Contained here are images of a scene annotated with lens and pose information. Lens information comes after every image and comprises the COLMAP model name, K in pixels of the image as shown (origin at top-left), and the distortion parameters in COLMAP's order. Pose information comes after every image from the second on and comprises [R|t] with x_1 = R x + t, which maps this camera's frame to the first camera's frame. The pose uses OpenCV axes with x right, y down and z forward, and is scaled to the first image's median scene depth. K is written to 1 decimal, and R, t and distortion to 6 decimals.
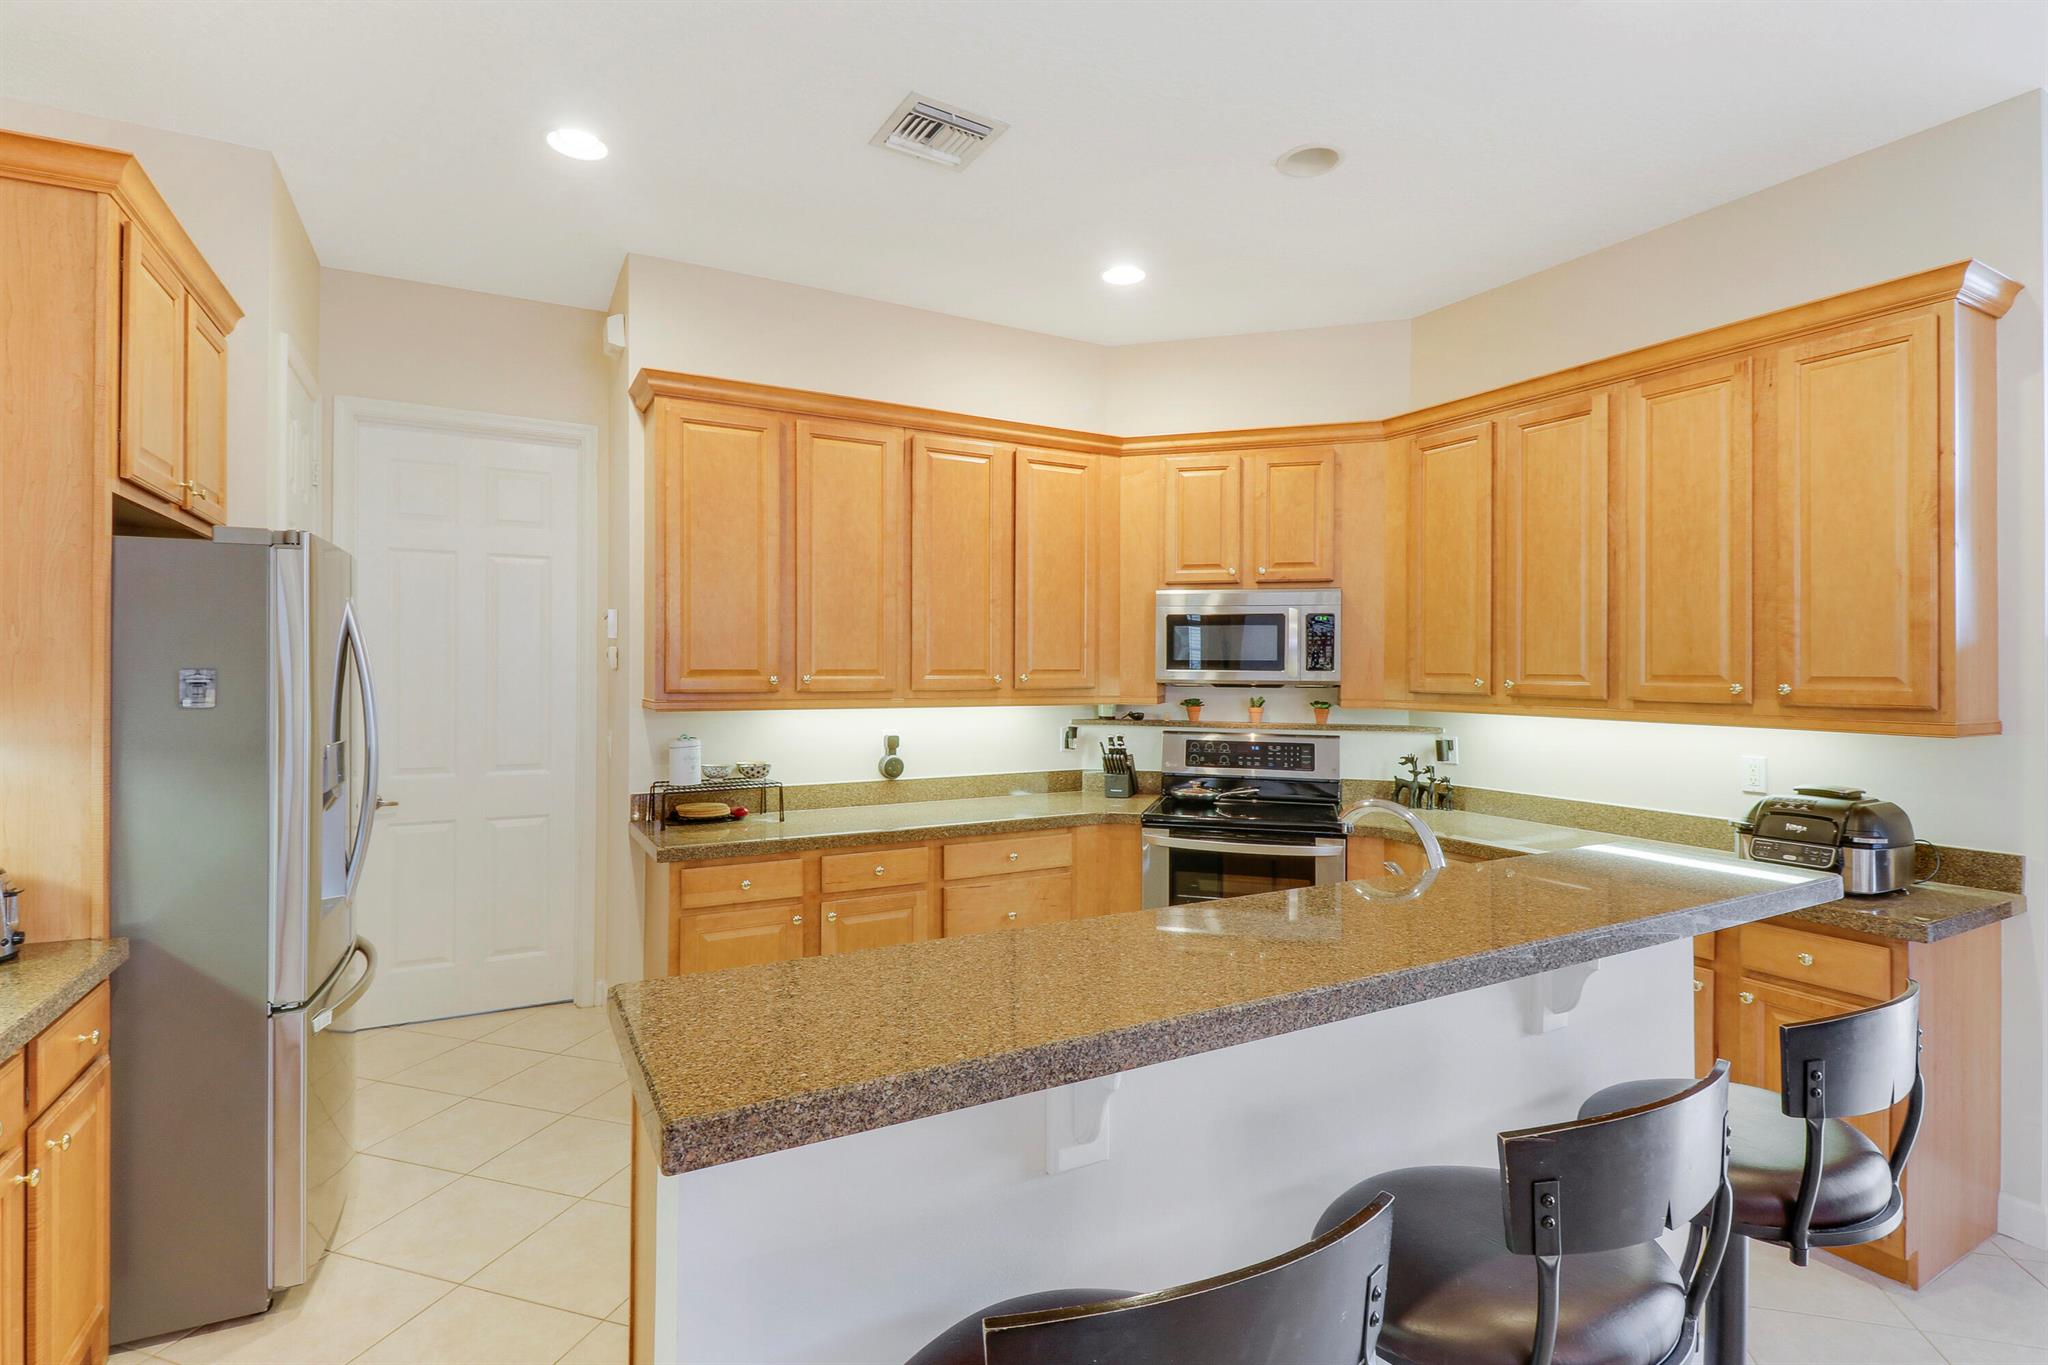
lens RADIAL K [[979.8, 0, 1017.5], [0, 979.8, 663.2], [0, 0, 1]] dist [0.016091, -0.000335]
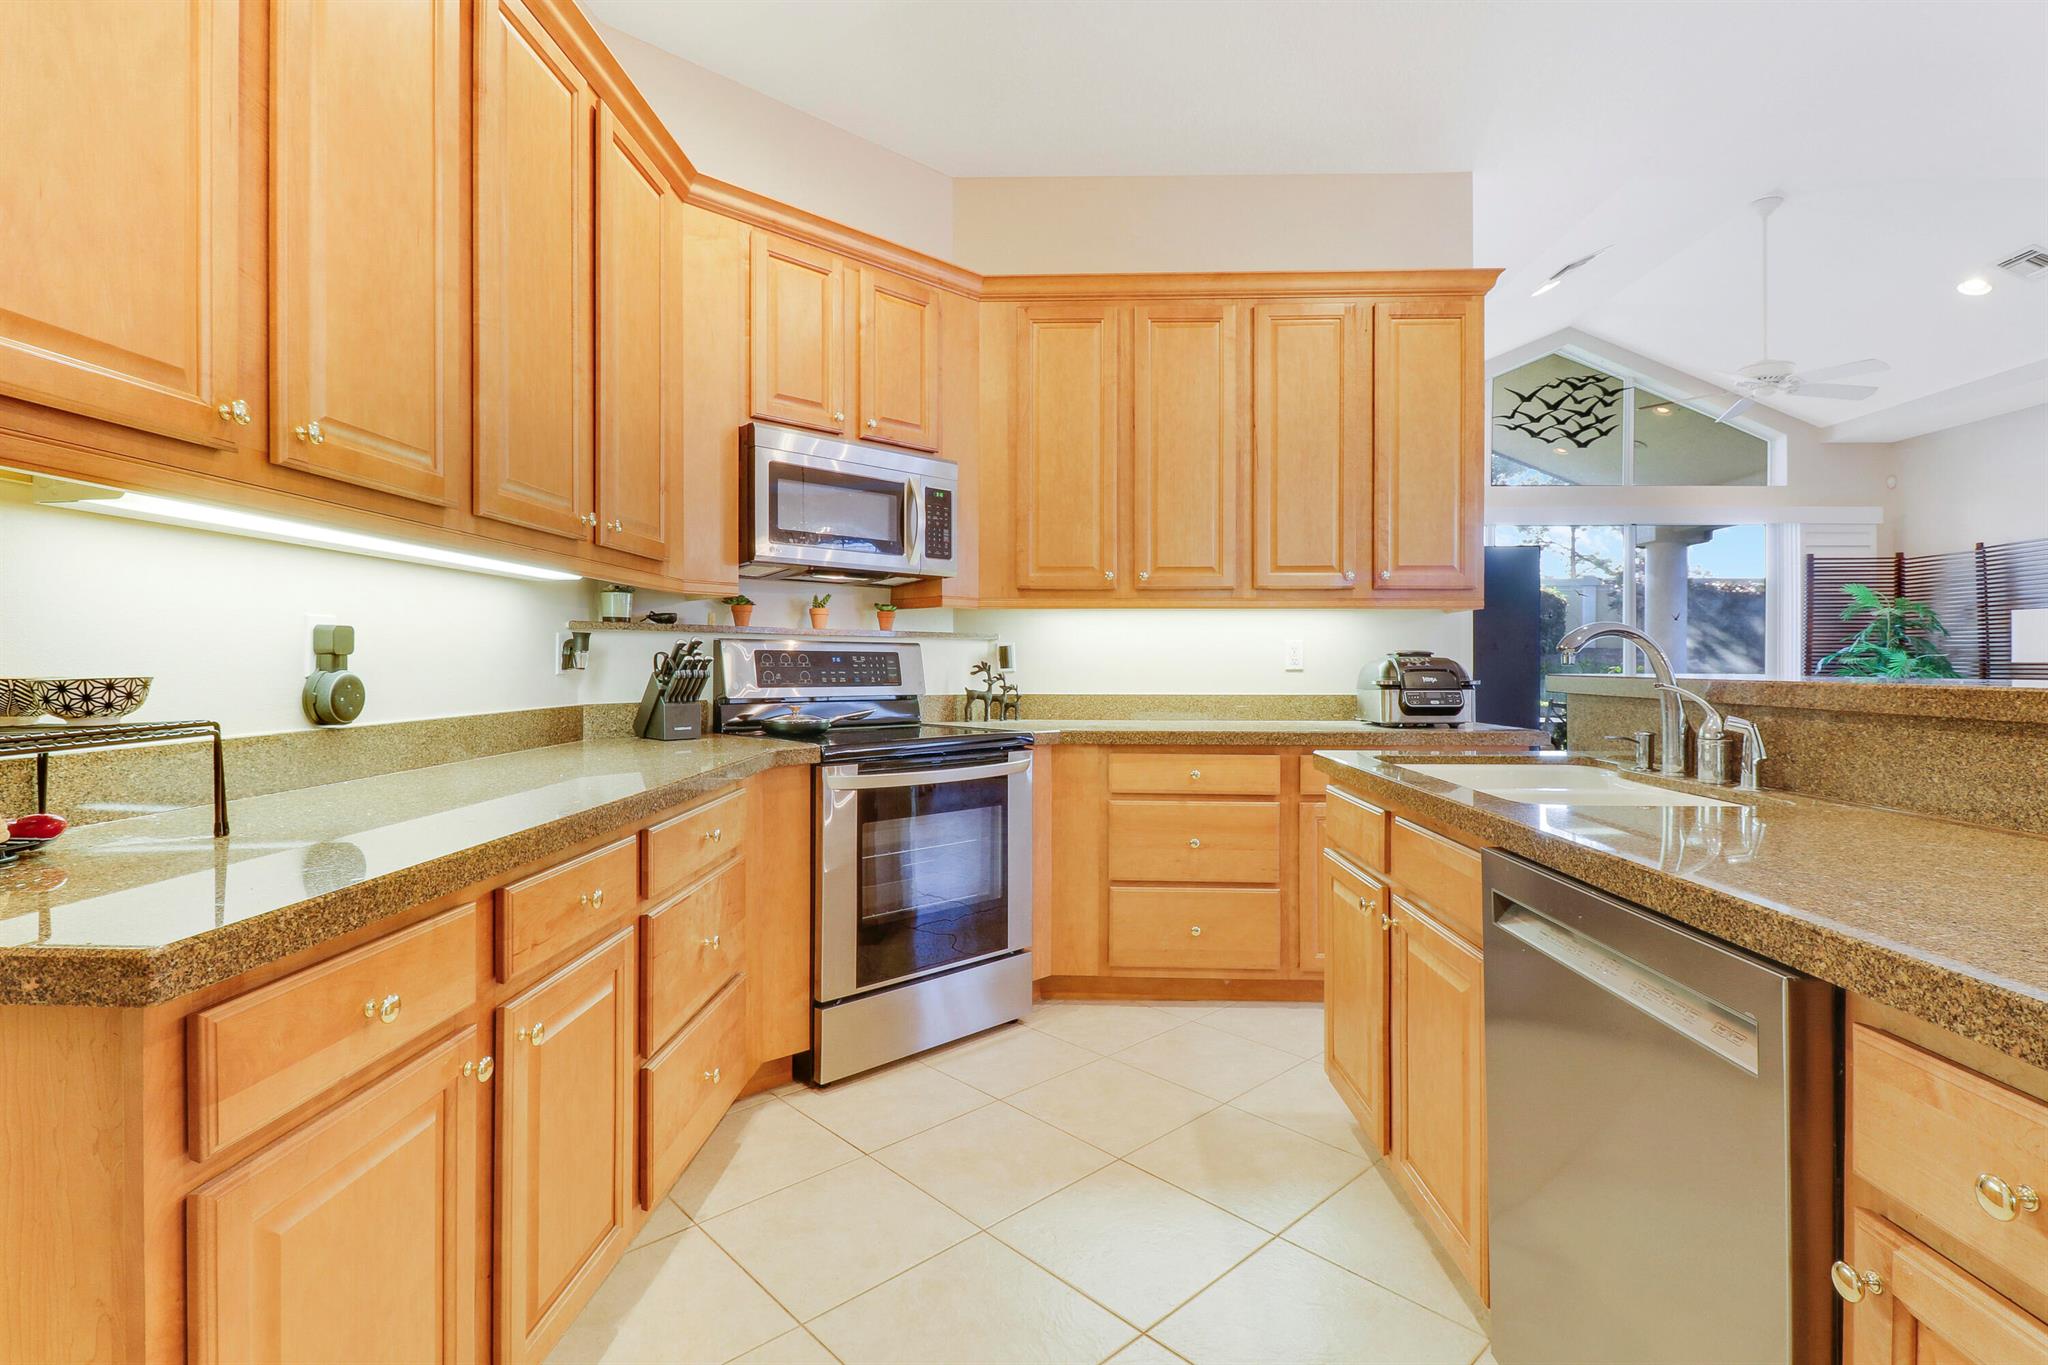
lens RADIAL K [[979.8, 0, 1017.5], [0, 979.8, 663.2], [0, 0, 1]] dist [0.016091, -0.000335]
pose [[0.500428, -0.005956, 0.865757, -0.365791], [-0.003107, 0.999958, 0.008675, 0.087572], [-0.865772, -0.007031, 0.500389, 0.533463]]
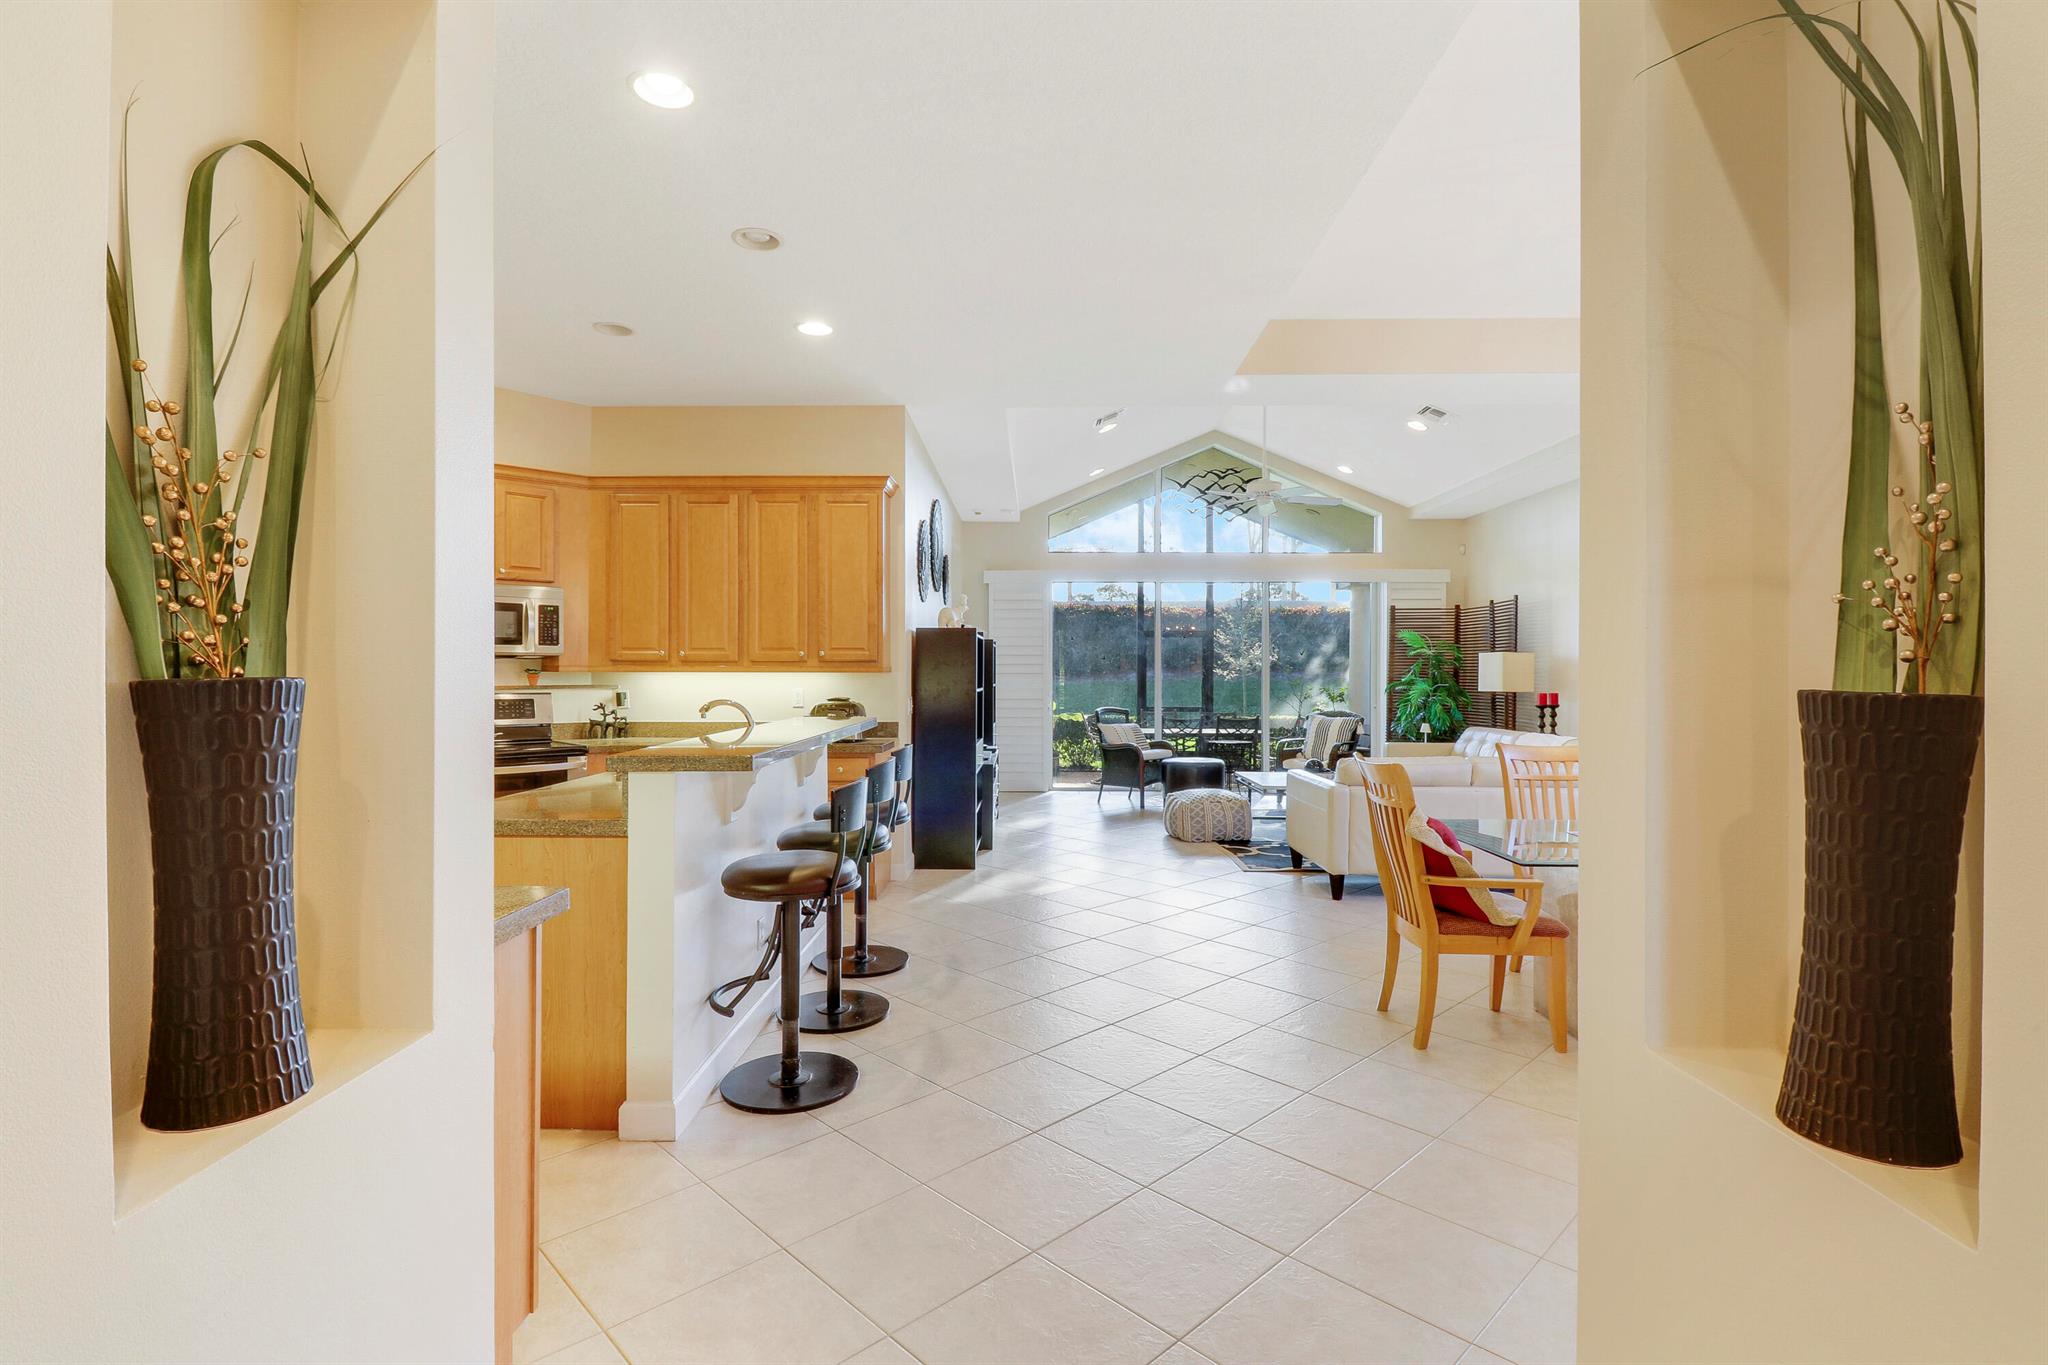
lens RADIAL K [[979.8, 0, 1017.5], [0, 979.8, 663.2], [0, 0, 1]] dist [0.016091, -0.000335]
pose [[0.498493, -0.000354, 0.866894, -0.584488], [-0.002352, 0.999996, 0.001761, 0.029131], [-0.866891, -0.002917, 0.498490, -0.292868]]
